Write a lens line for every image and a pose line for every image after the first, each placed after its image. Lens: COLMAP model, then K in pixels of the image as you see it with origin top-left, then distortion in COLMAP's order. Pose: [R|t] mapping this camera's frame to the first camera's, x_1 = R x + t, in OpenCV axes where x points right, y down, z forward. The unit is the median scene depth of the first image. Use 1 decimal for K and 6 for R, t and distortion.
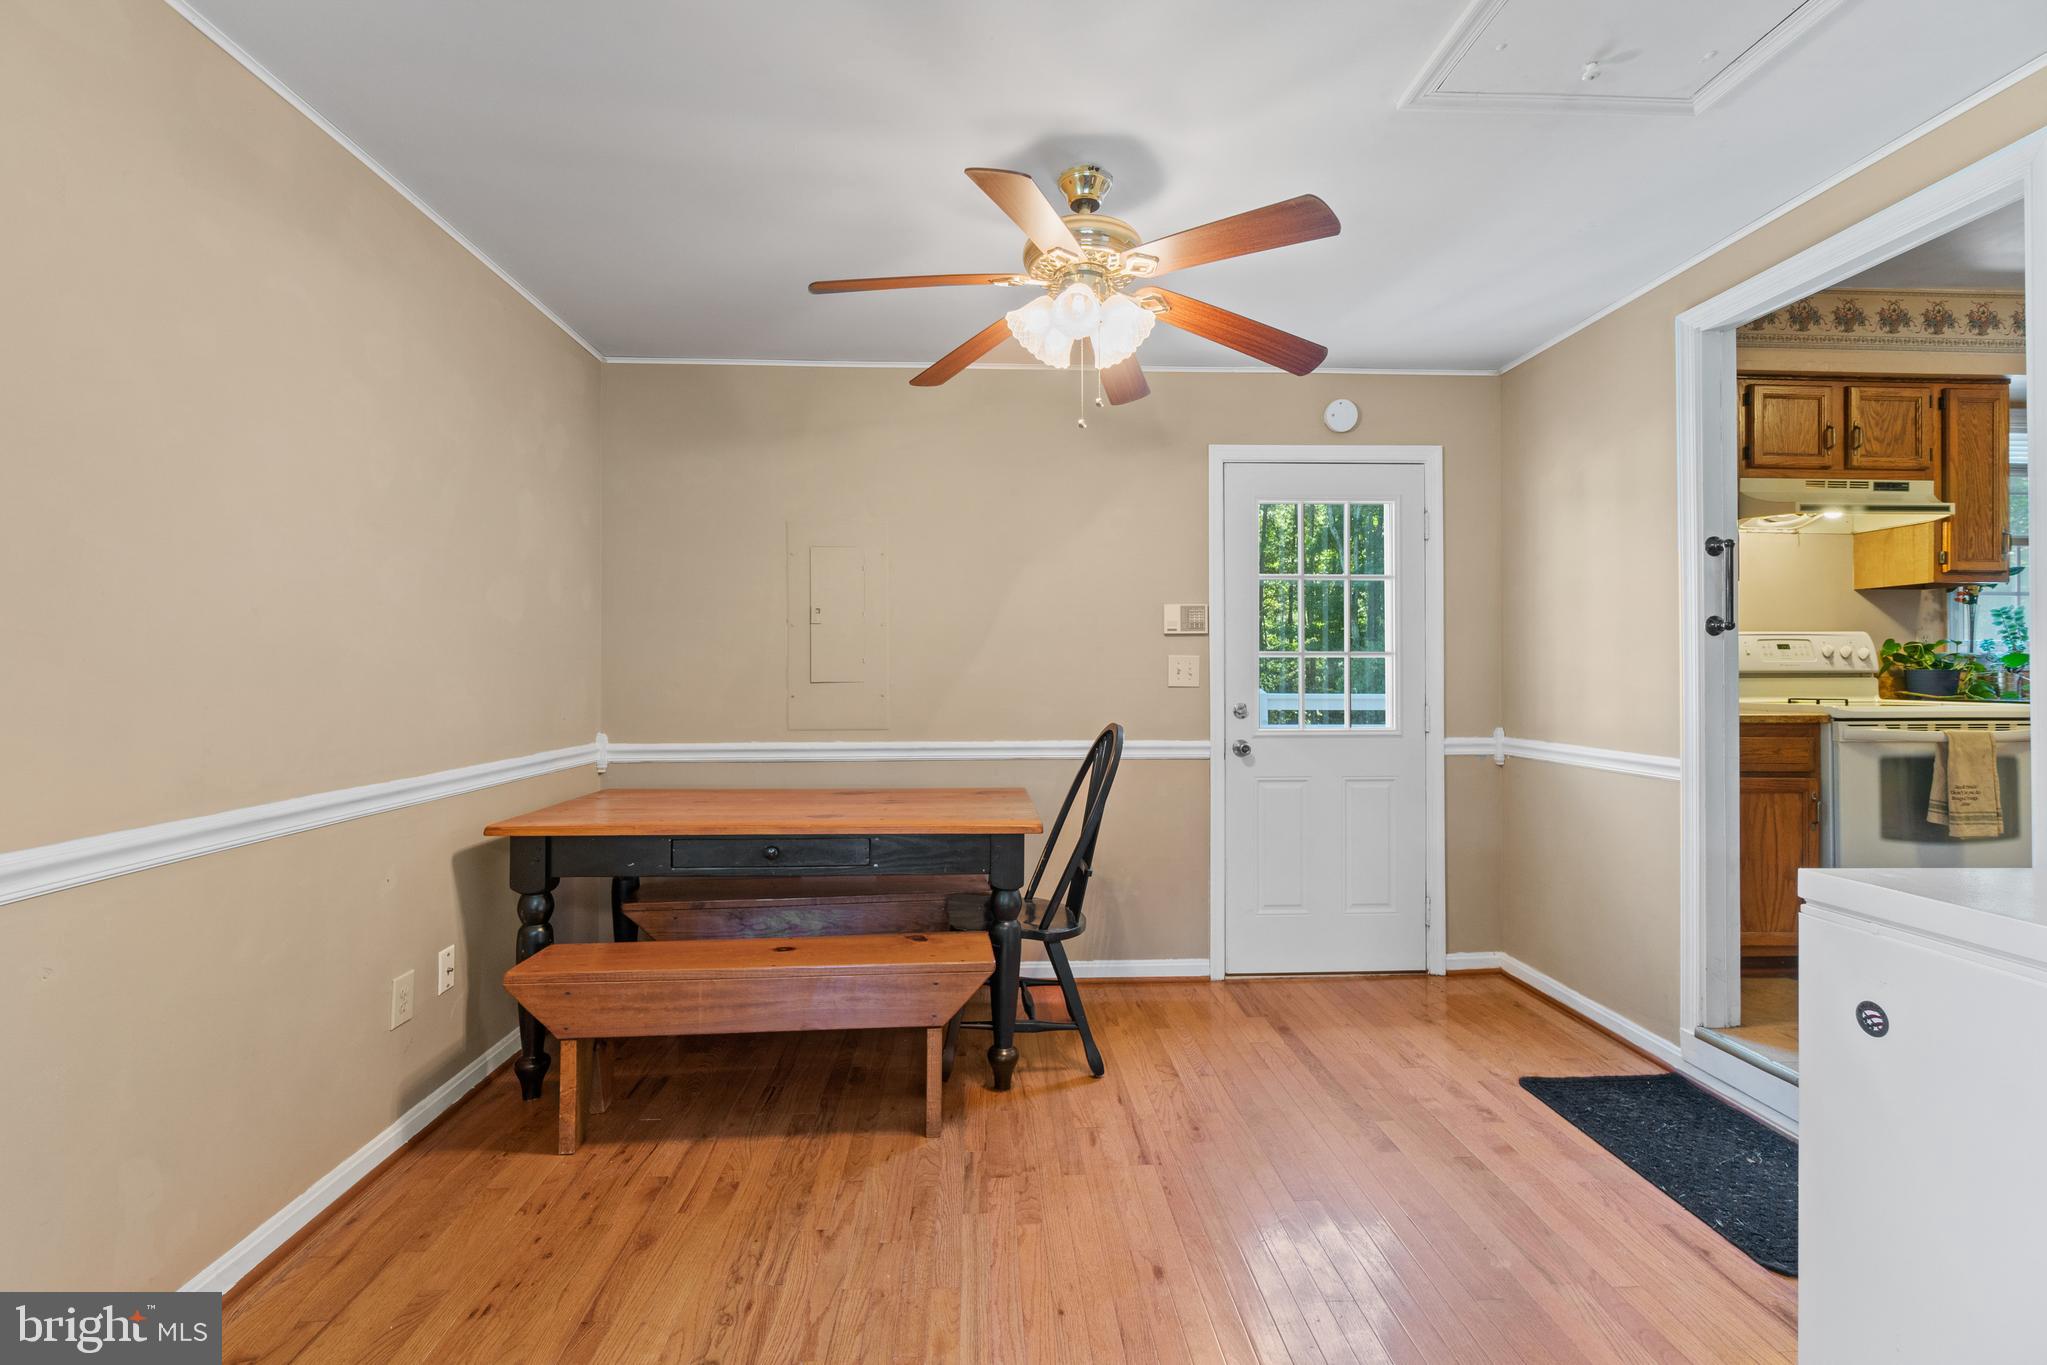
lens RADIAL K [[890.1, 0, 1014.5], [0, 890.1, 670.1], [0, 0, 1]] dist [-0.006983, 0.001040]
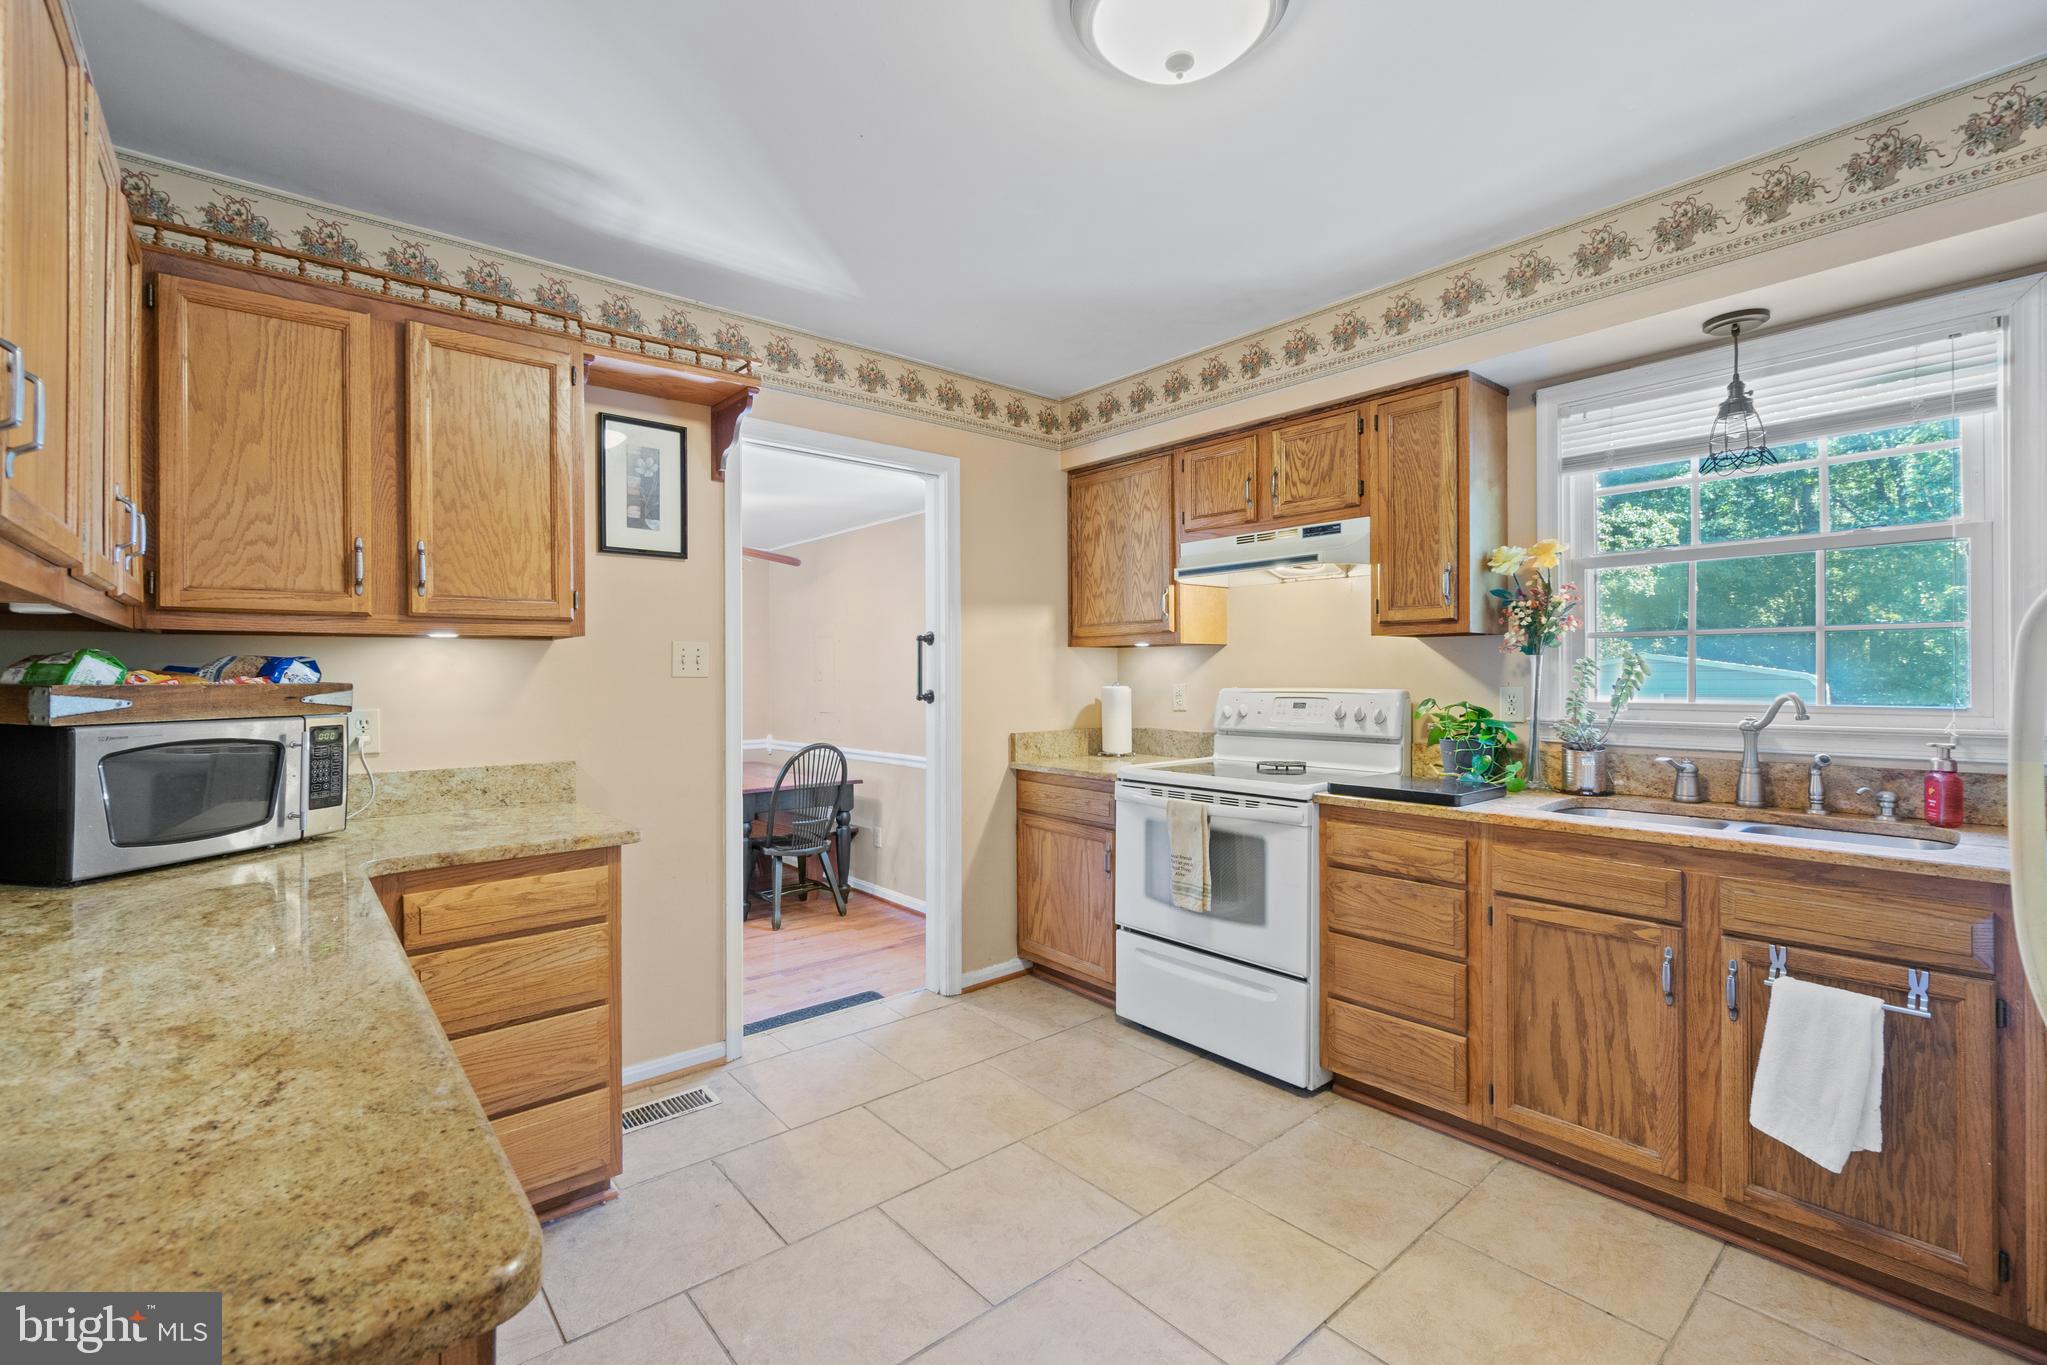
lens RADIAL K [[890.1, 0, 1021.6], [0, 890.1, 678.7], [0, 0, 1]] dist [-0.006983, 0.001040]
pose [[0.614570, 0.001042, -0.788862, 1.506808], [0.006056, 0.999963, 0.006039, -0.065406], [0.788839, -0.008489, 0.614541, 0.209732]]
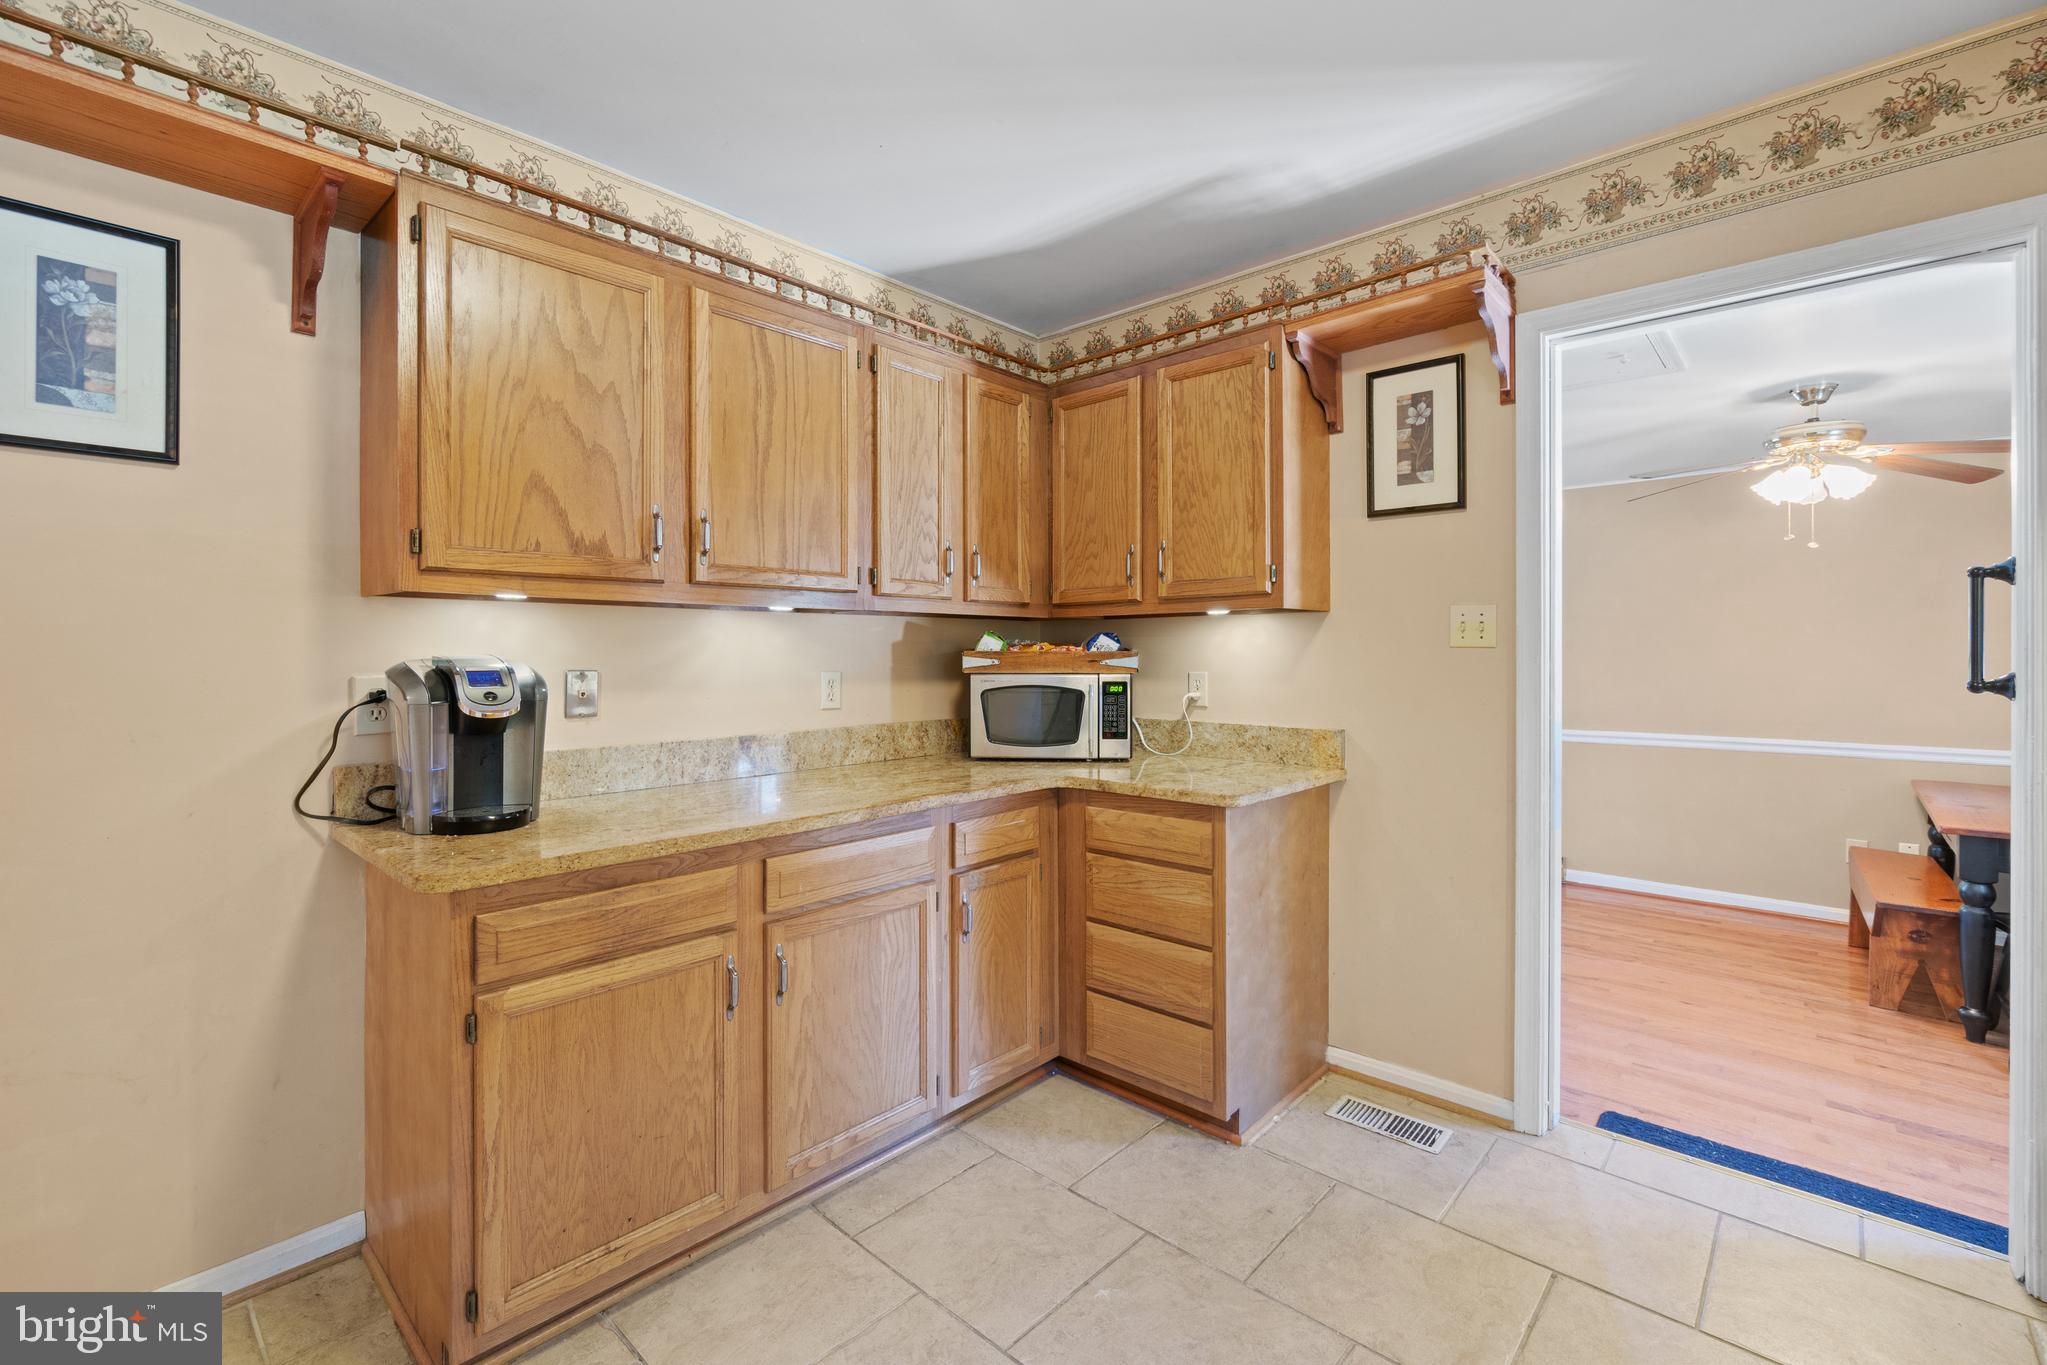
lens RADIAL K [[890.1, 0, 996.4], [0, 890.1, 653.5], [0, 0, 1]] dist [-0.006983, 0.001040]
pose [[-0.720423, 0.003551, -0.693526, 1.415811], [0.003361, 0.999993, 0.001628, -0.061271], [0.693527, -0.001158, -0.720430, 0.725309]]
